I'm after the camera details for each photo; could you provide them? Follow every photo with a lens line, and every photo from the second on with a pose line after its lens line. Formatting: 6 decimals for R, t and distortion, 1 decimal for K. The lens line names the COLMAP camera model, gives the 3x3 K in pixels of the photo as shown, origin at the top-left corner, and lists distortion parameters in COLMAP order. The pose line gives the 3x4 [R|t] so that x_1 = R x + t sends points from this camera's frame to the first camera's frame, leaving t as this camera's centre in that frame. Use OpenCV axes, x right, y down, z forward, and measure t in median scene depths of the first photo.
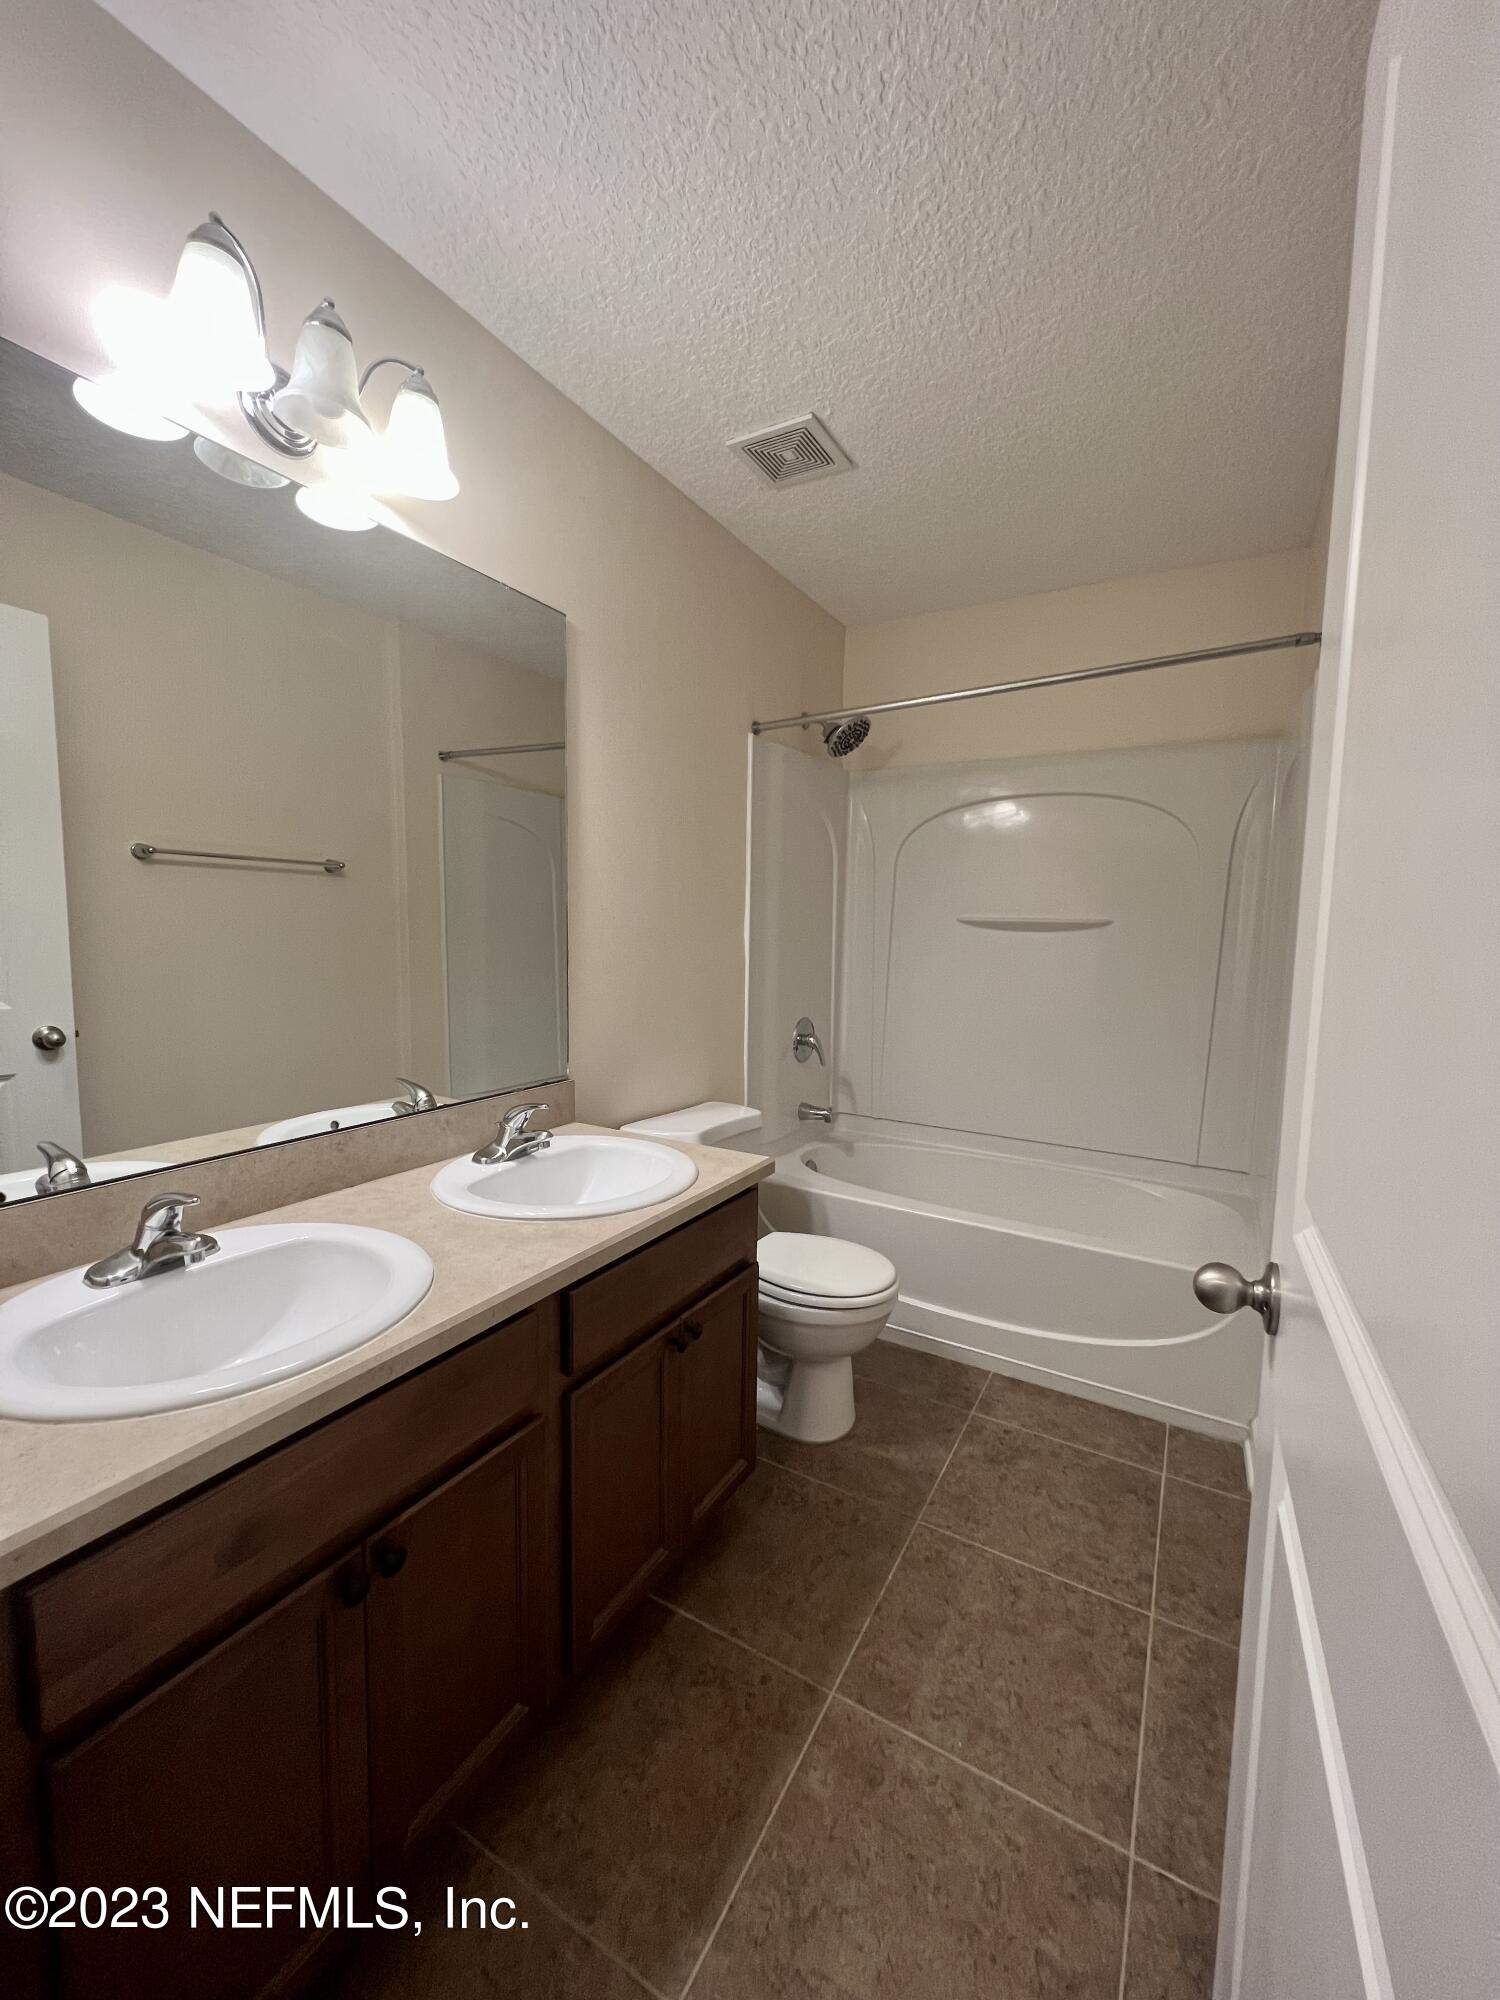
lens RADIAL K [[795.2, 0, 748.9], [0, 795.2, 1002.0], [0, 0, 1]] dist [-0.000878, -0.000357]
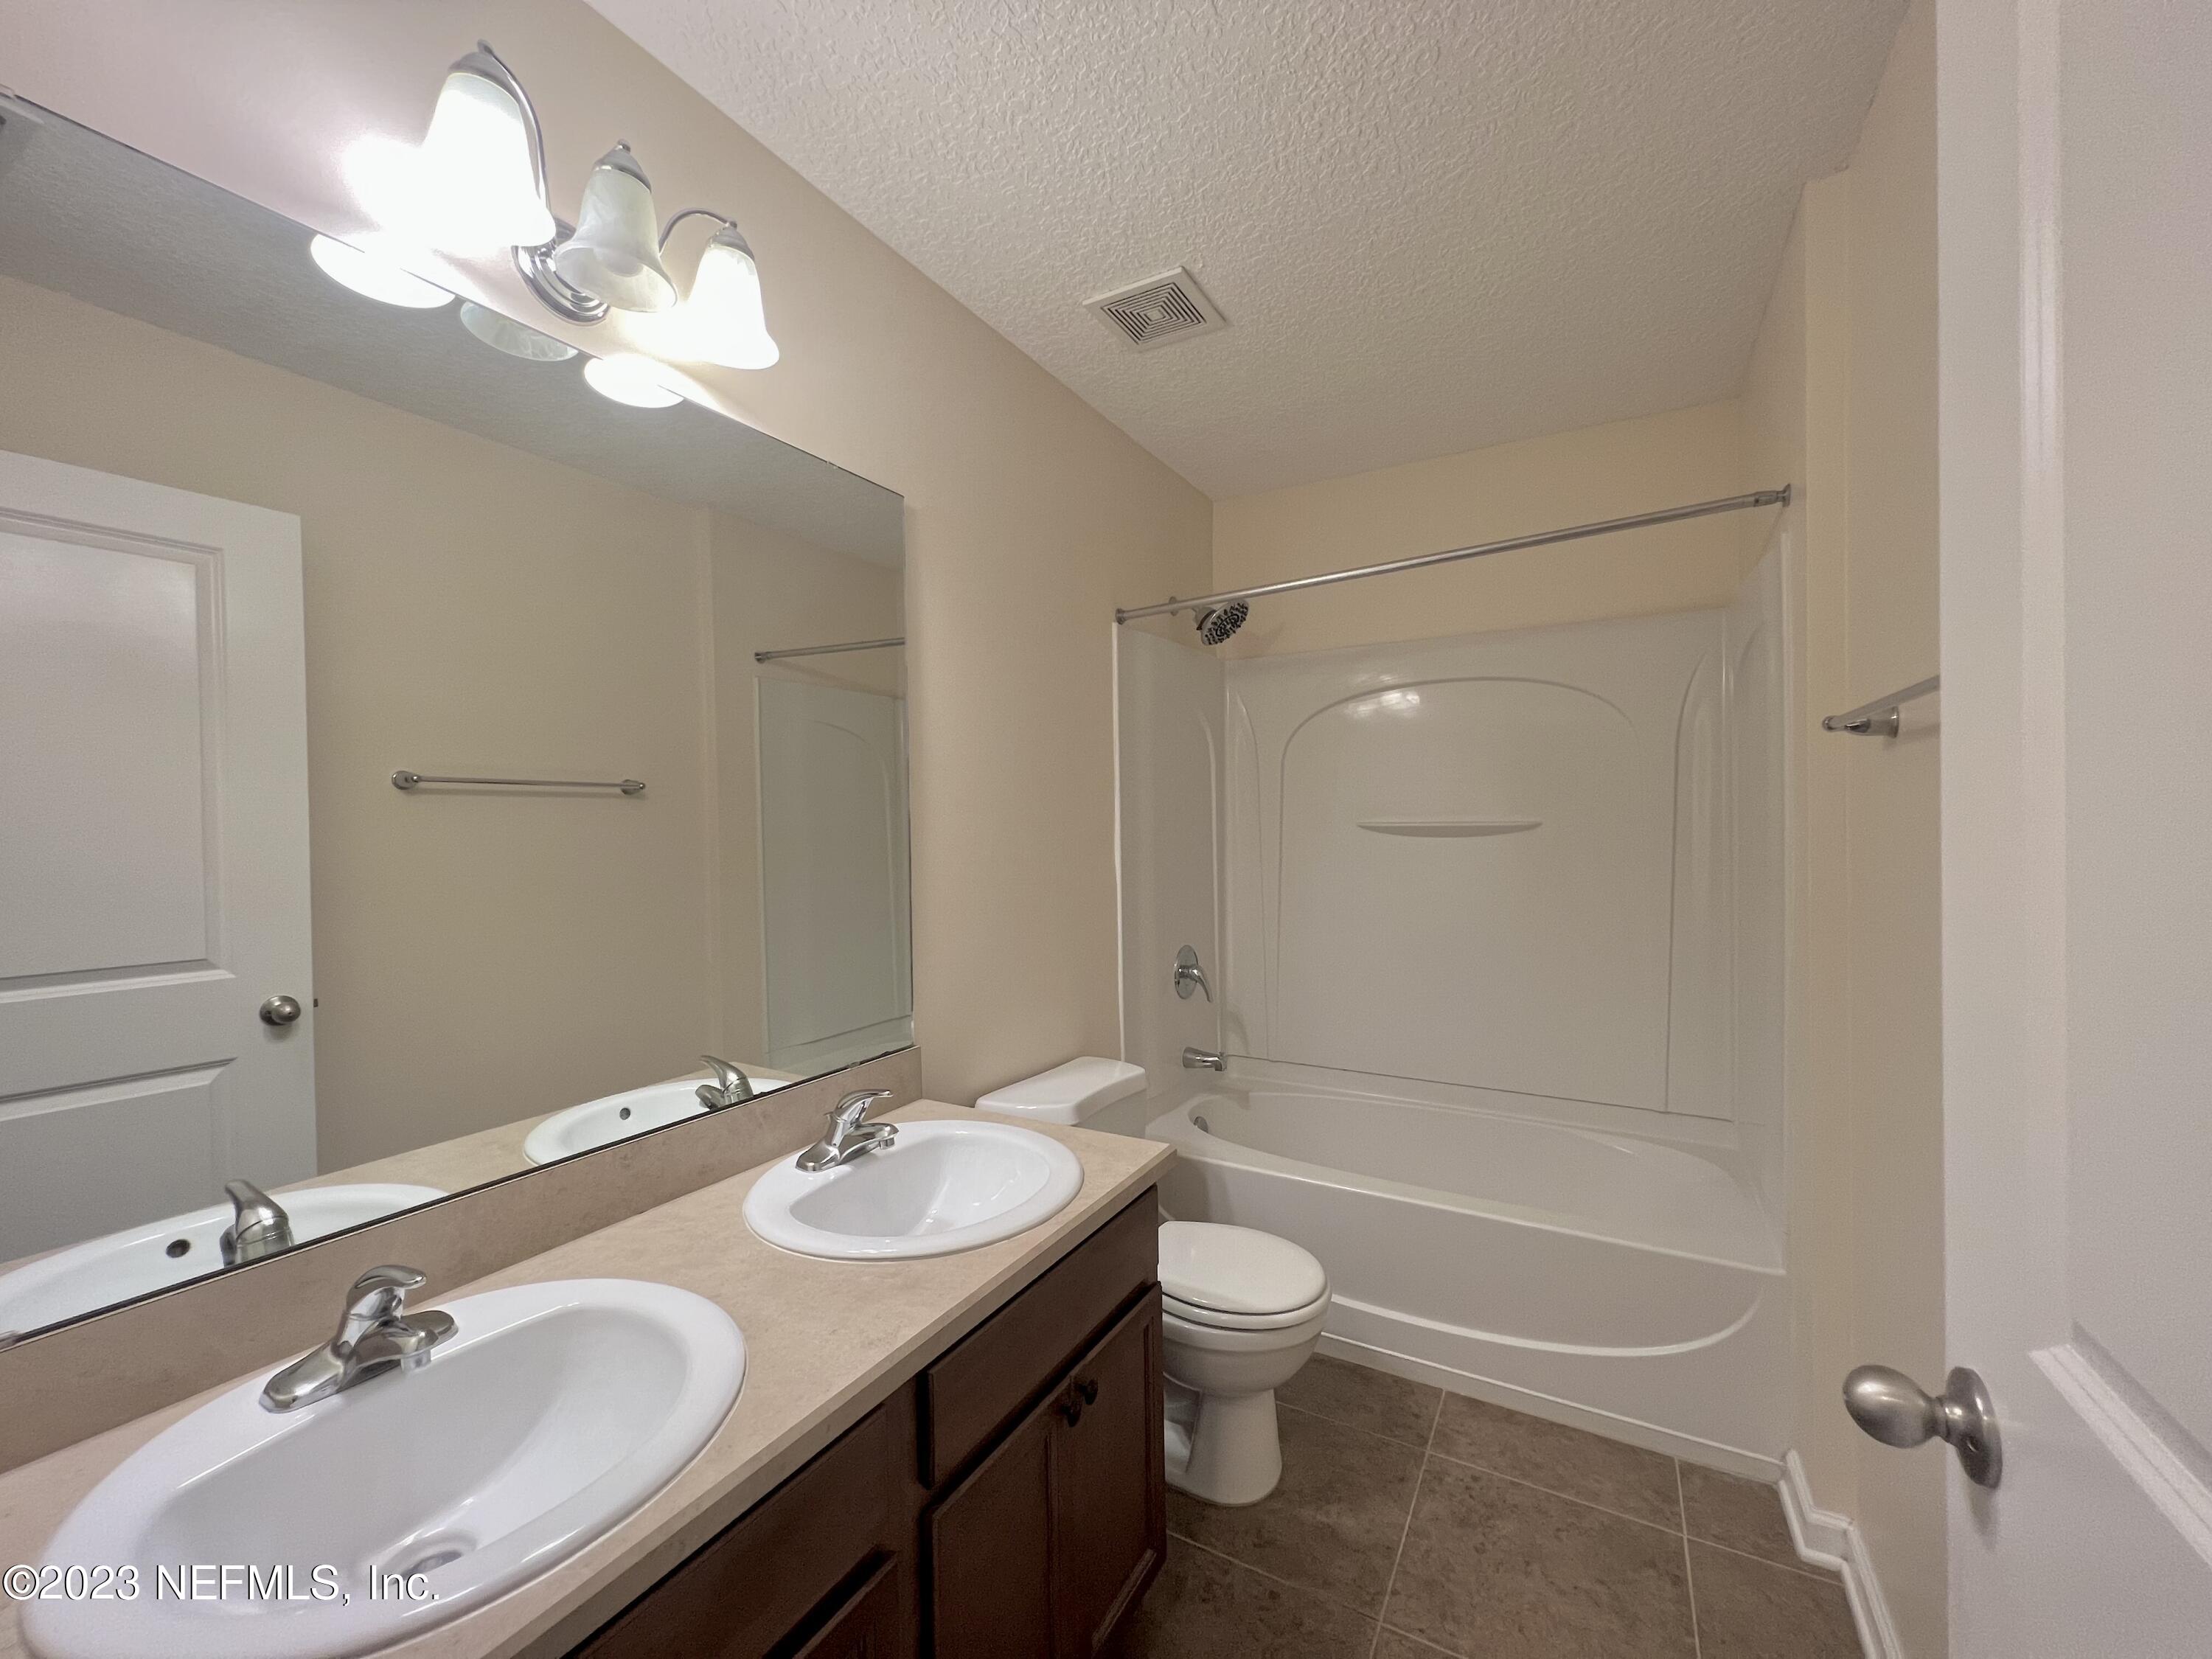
lens RADIAL K [[879.5, 0, 1104.3], [0, 879.5, 833.1], [0, 0, 1]] dist [-0.000878, -0.000357]
pose [[0.999463, -0.032052, 0.006862, -0.033971], [0.032519, 0.995870, -0.084770, -0.040815], [-0.004117, 0.084948, 0.996377, 0.091145]]
